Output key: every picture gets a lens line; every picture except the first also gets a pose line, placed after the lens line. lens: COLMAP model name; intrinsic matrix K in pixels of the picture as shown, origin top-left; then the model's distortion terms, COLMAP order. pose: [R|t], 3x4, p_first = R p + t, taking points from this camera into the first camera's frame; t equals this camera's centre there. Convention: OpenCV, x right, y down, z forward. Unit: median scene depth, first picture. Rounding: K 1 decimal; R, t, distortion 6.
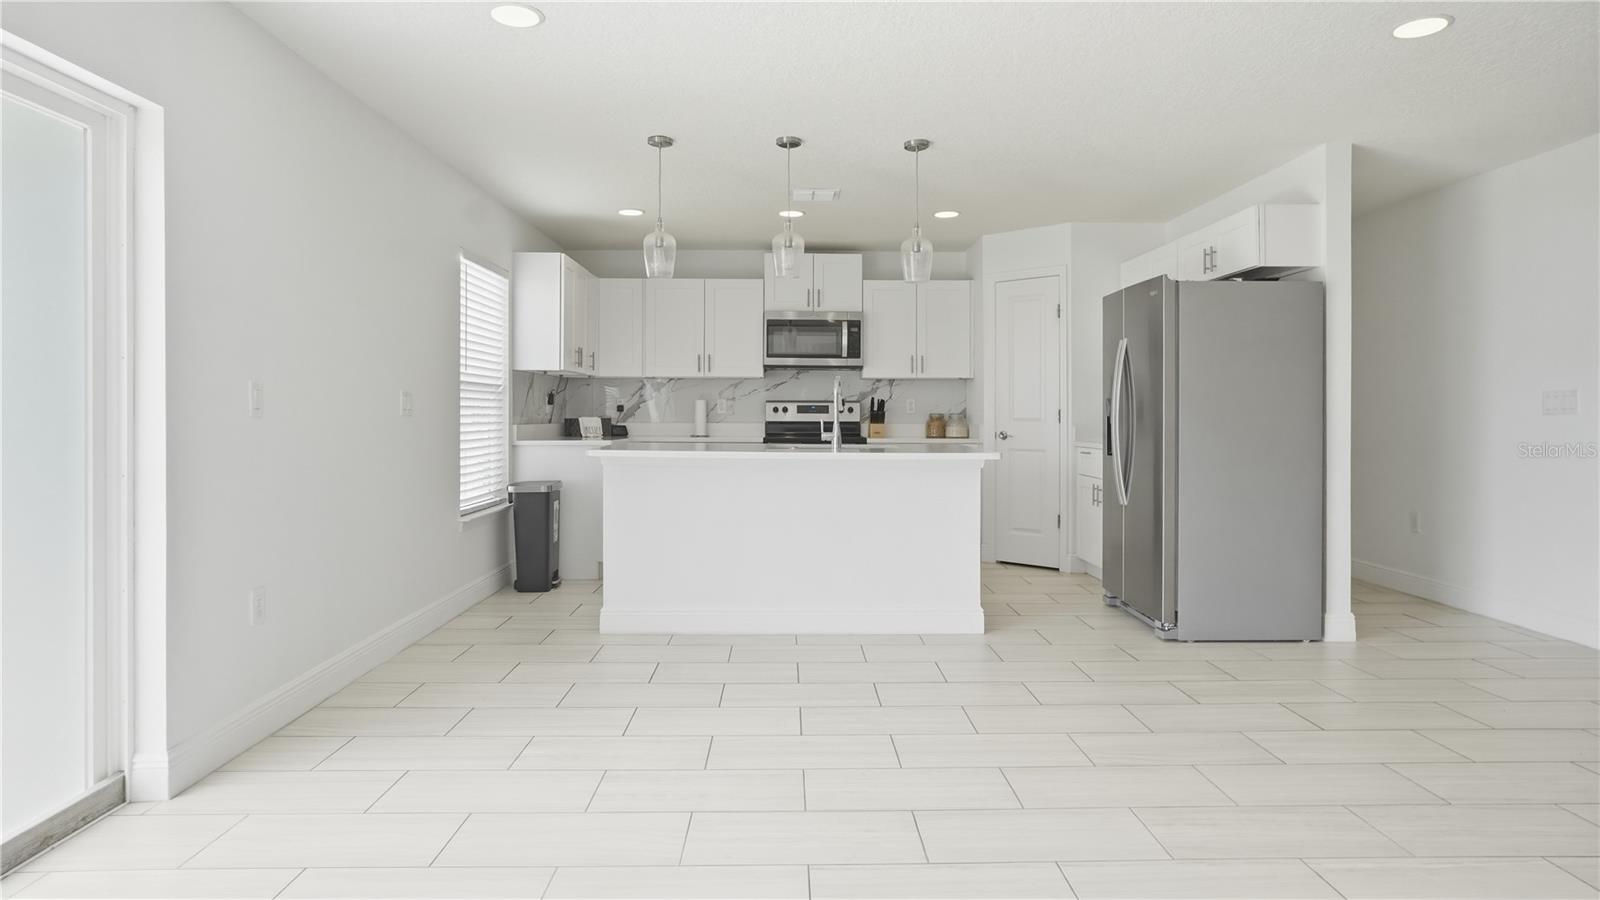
lens RADIAL K [[927.9, 0, 804.4], [0, 927.9, 415.3], [0, 0, 1]] dist [-0.021744, 0.001513]
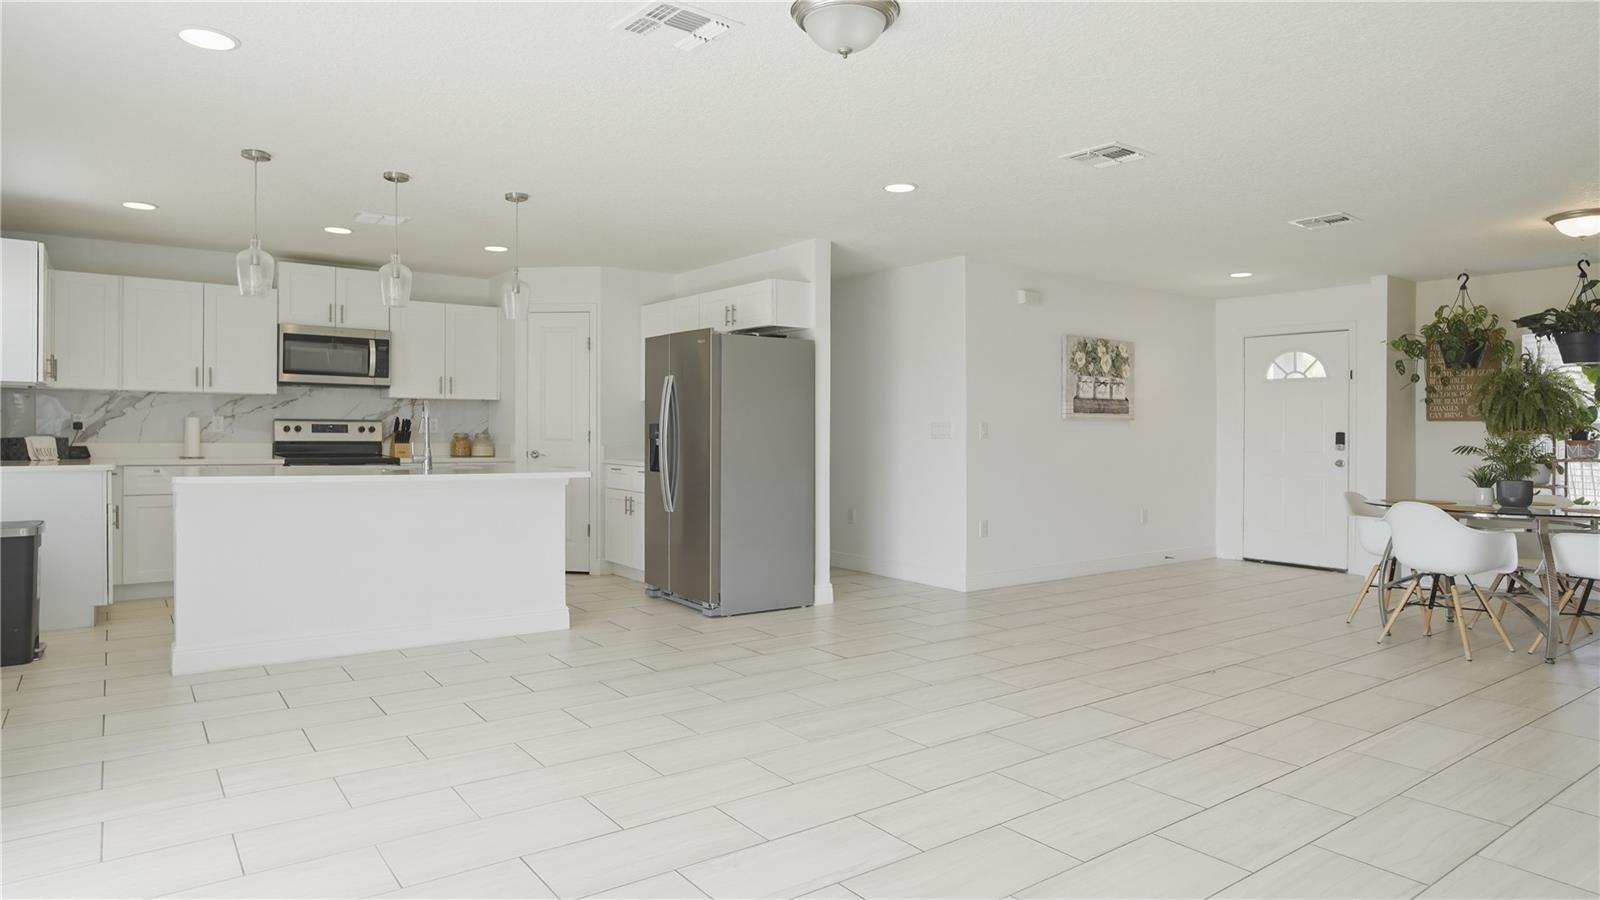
lens RADIAL K [[945.6, 0, 803.2], [0, 945.6, 435.5], [0, 0, 1]] dist [-0.027127, 0.020365]
pose [[0.815708, 0.002098, 0.578460, -0.160903], [-0.007056, 0.999955, 0.006322, -0.009215], [-0.578421, -0.009239, 0.815686, -0.080020]]
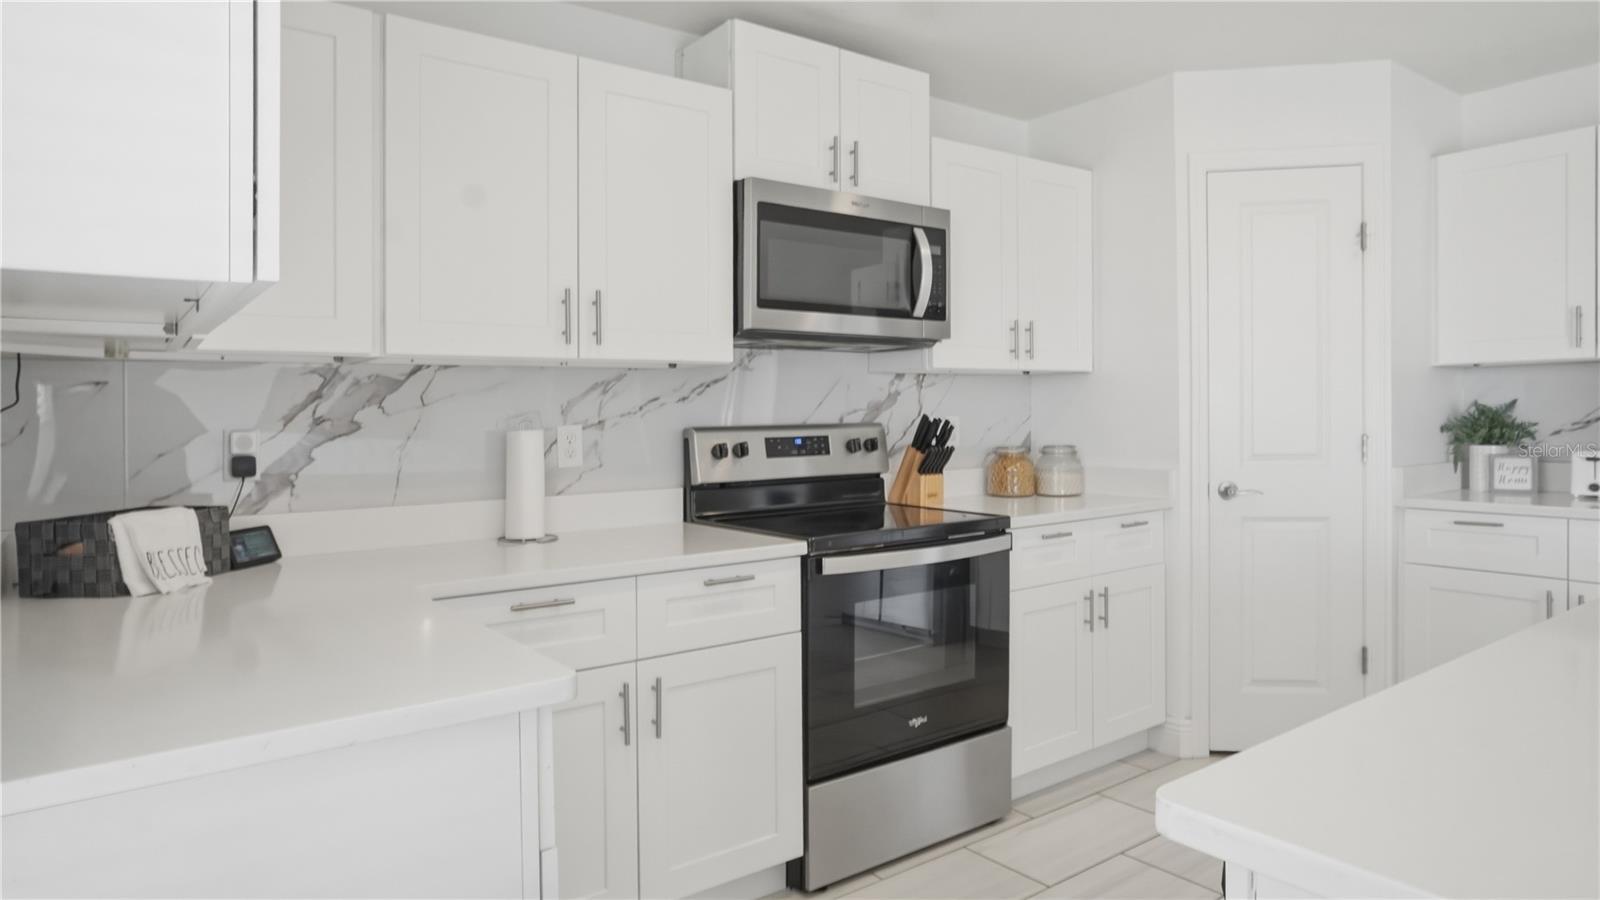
lens RADIAL K [[964.0, 0, 805.3], [0, 964.0, 402.1], [0, 0, 1]] dist [-0.019830, 0.001532]
pose [[0.811622, -0.008911, 0.584116, -0.241321], [0.019223, 0.999750, -0.011458, -0.021575], [-0.583867, 0.020528, 0.811590, 0.689323]]
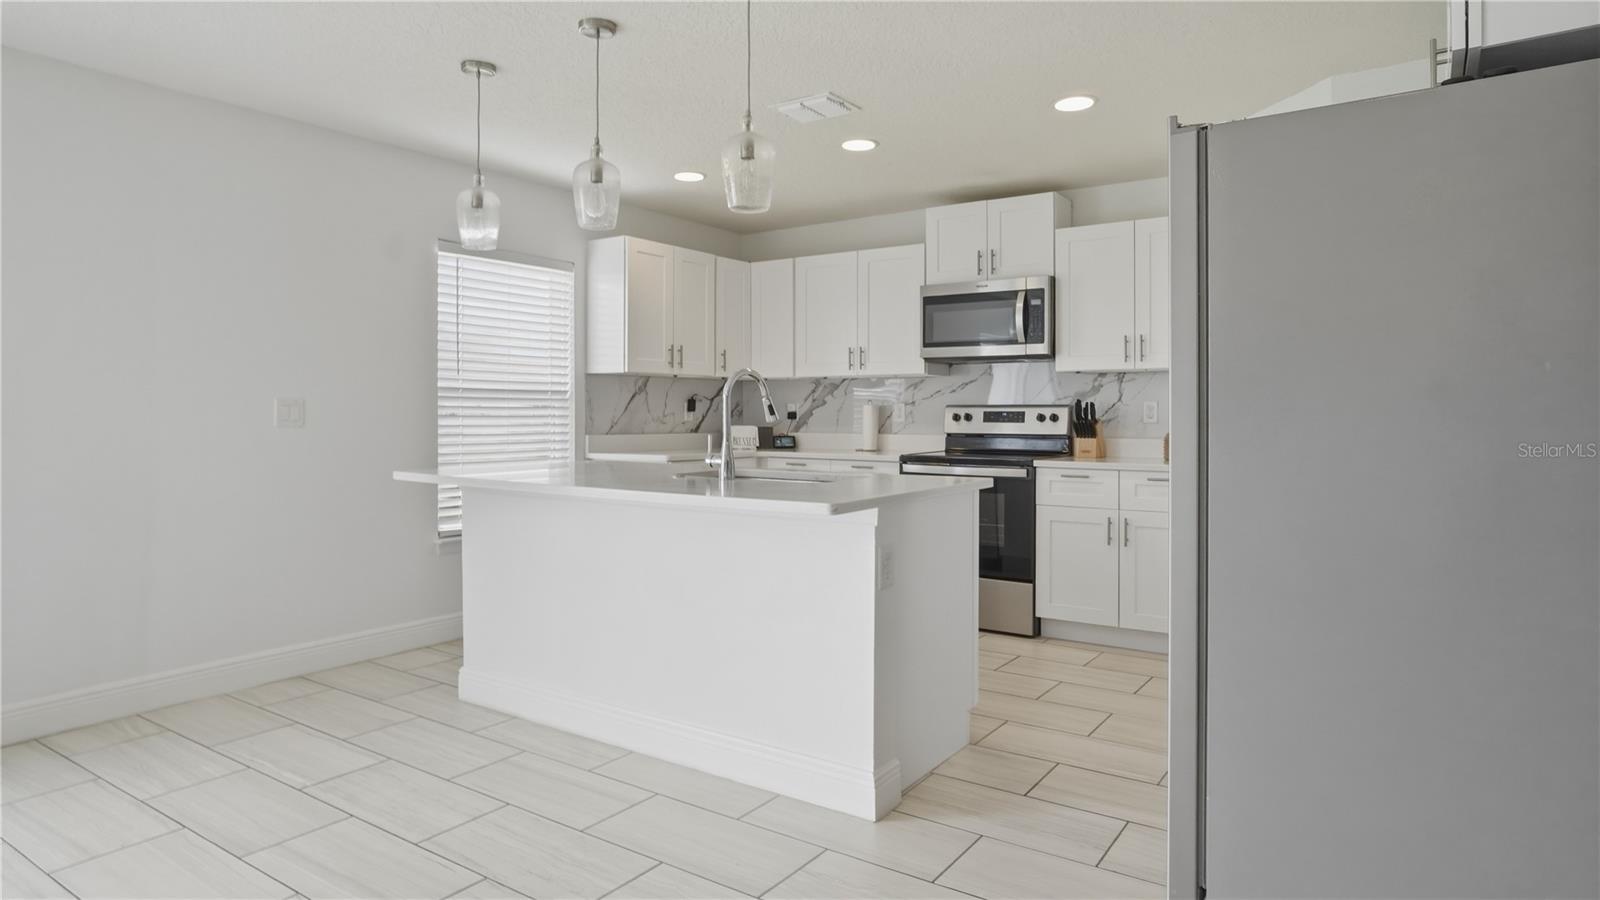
lens RADIAL K [[927.9, 0, 804.4], [0, 927.9, 415.3], [0, 0, 1]] dist [-0.021744, 0.001513]
pose [[0.812592, -0.000102, -0.582833, 0.316809], [-0.001442, 0.999997, -0.002186, -0.006096], [0.582832, 0.002617, 0.812589, 0.337764]]
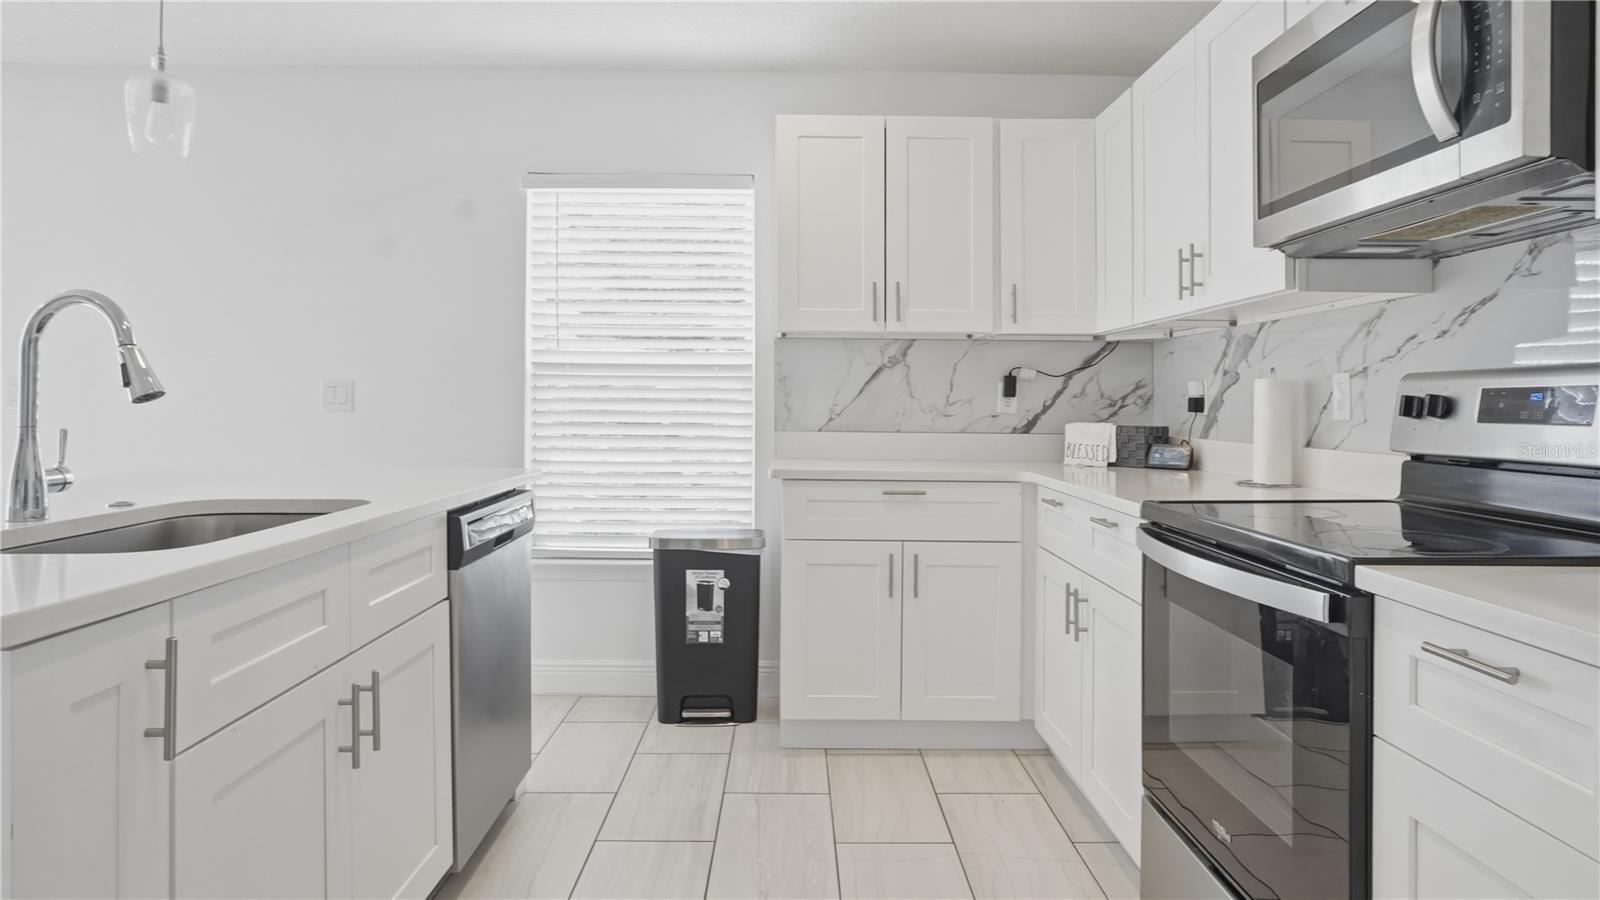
lens RADIAL K [[940.8, 0, 806.0], [0, 940.8, 405.1], [0, 0, 1]] dist [-0.021878, 0.001145]
pose [[-0.006856, -0.003110, -0.999972, 0.240369], [-0.010522, 0.999940, -0.003038, -0.004250], [0.999921, 0.010501, -0.006888, 0.866182]]
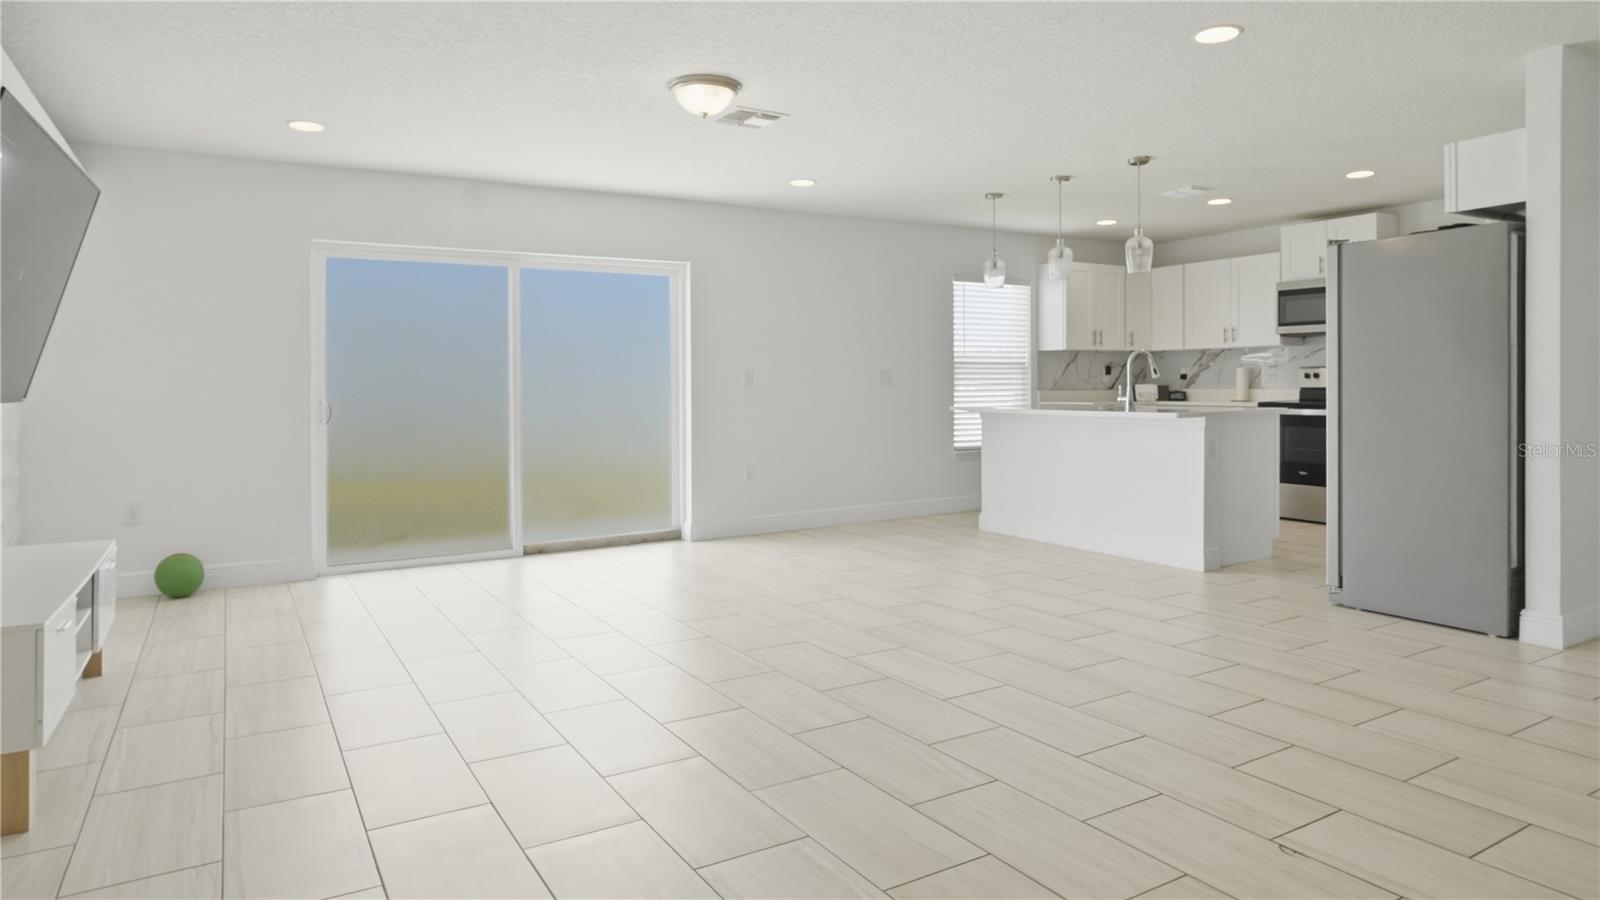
lens RADIAL K [[952.8, 0, 806.1], [0, 952.8, 415.8], [0, 0, 1]] dist [-0.023701, 0.000061]
pose [[0.500089, 0.020265, -0.865737, 0.625331], [0.009920, 0.999526, 0.029127, 0.002352], [0.865917, -0.023154, 0.499651, -0.005498]]
